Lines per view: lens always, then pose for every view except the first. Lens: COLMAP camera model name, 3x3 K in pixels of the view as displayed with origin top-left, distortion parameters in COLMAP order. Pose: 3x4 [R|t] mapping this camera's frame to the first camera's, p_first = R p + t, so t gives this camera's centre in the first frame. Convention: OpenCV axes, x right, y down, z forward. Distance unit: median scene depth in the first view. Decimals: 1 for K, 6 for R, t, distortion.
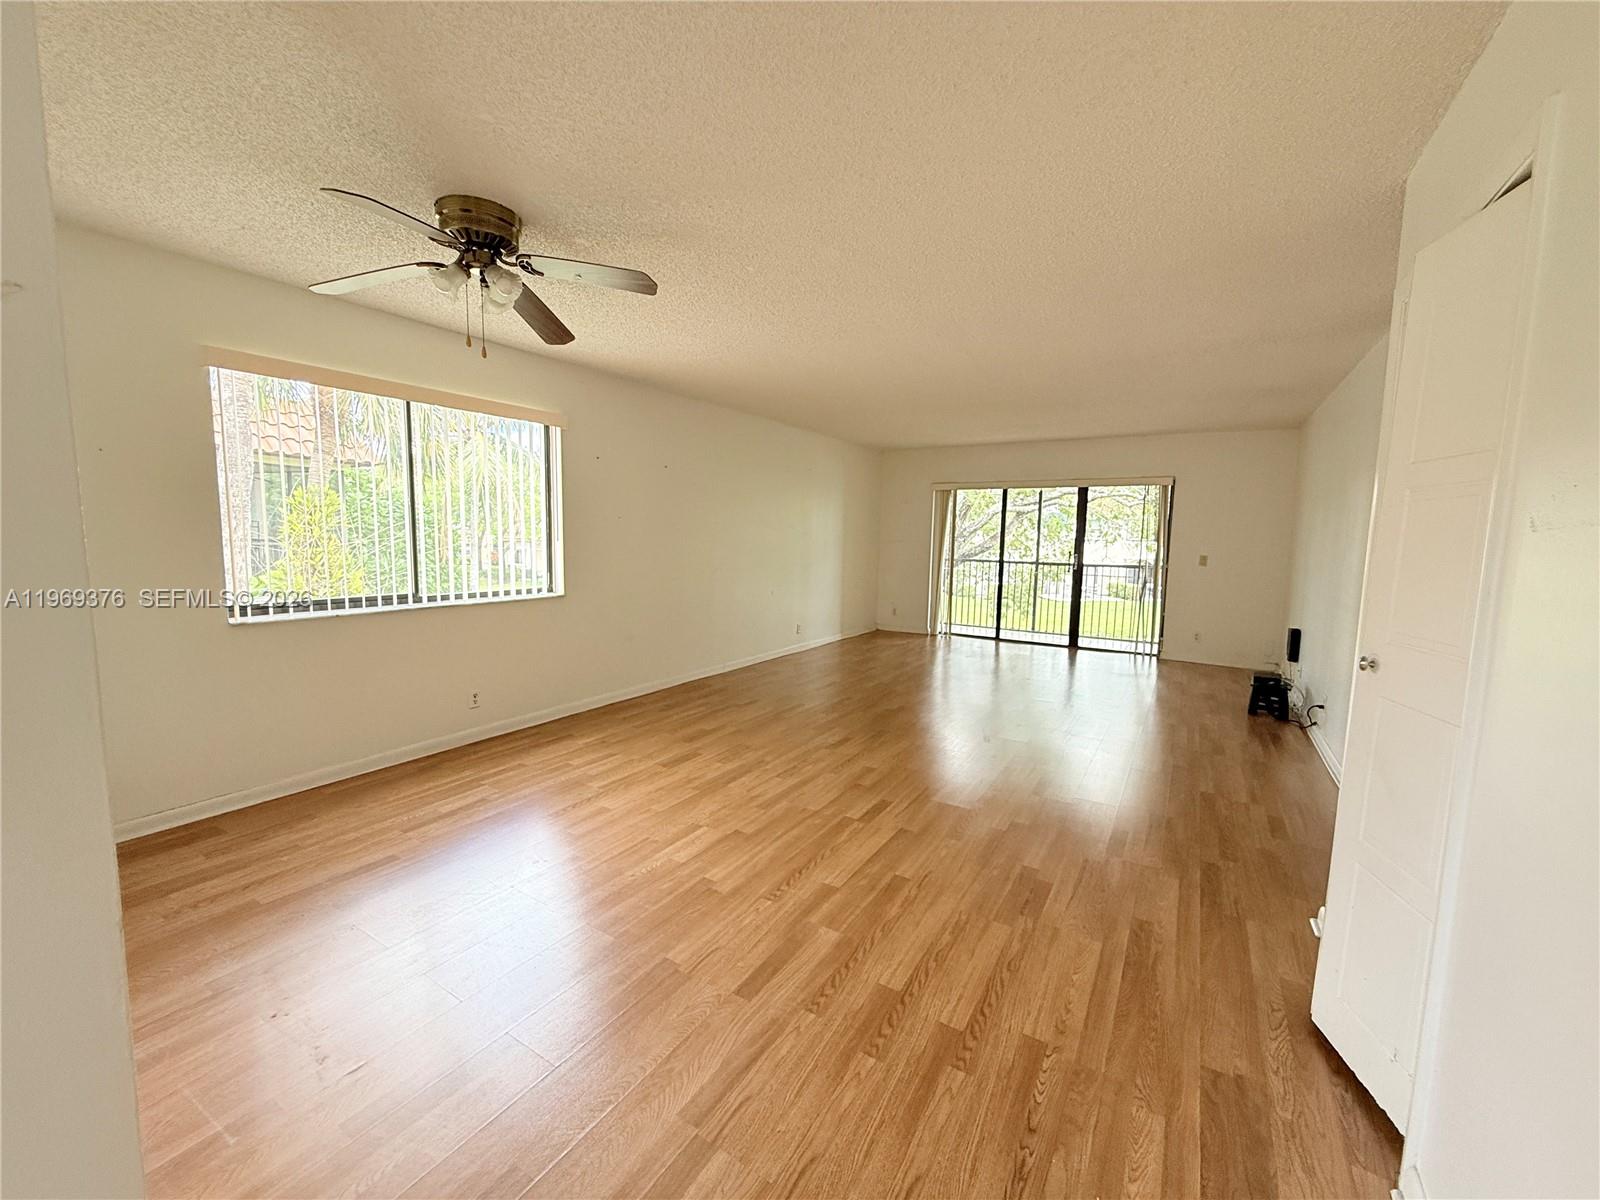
lens RADIAL K [[638.4, 0, 795.3], [0, 638.4, 602.5], [0, 0, 1]] dist [0.000170, 0.000037]
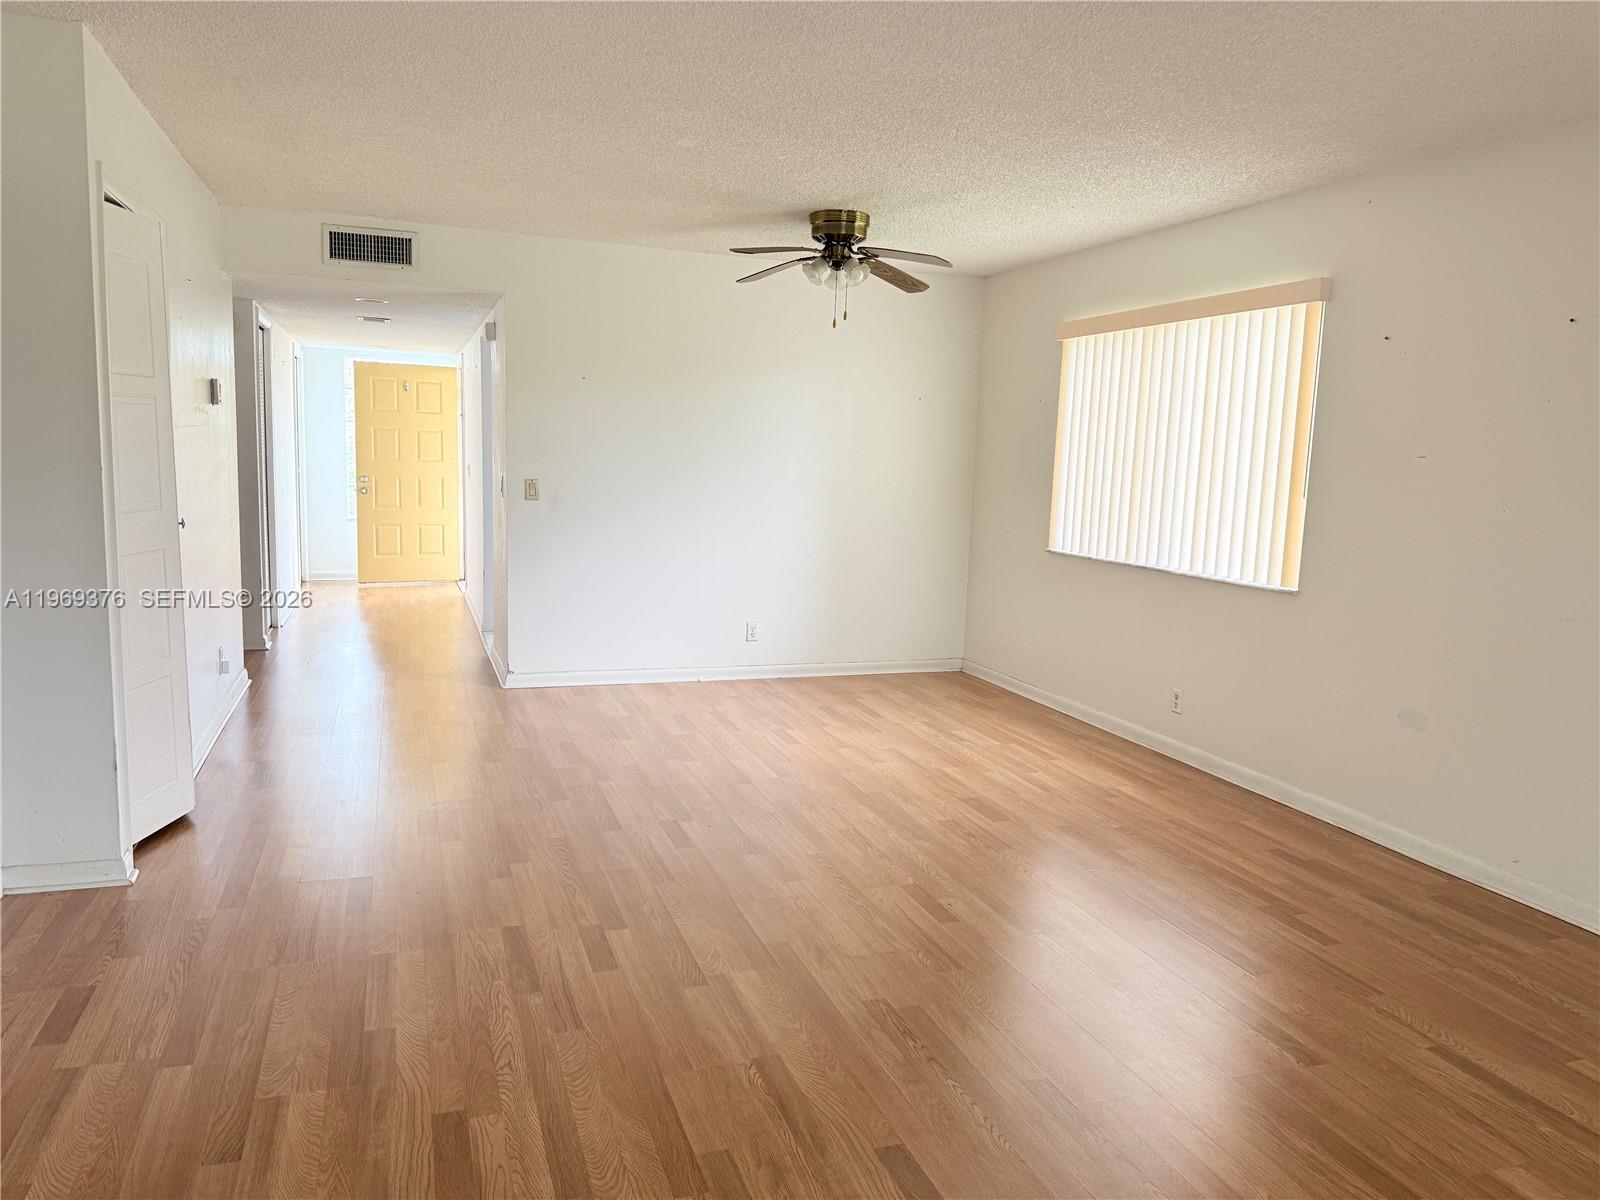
lens RADIAL K [[1118.6, 0, 800.9], [0, 1118.6, 608.9], [0, 0, 1]] dist [0.135652, -0.205782]
pose [[-0.618024, 0.069269, -0.783102, 0.901086], [-0.136335, 0.971574, 0.193535, -0.169640], [0.774248, 0.226374, -0.591012, 1.586648]]
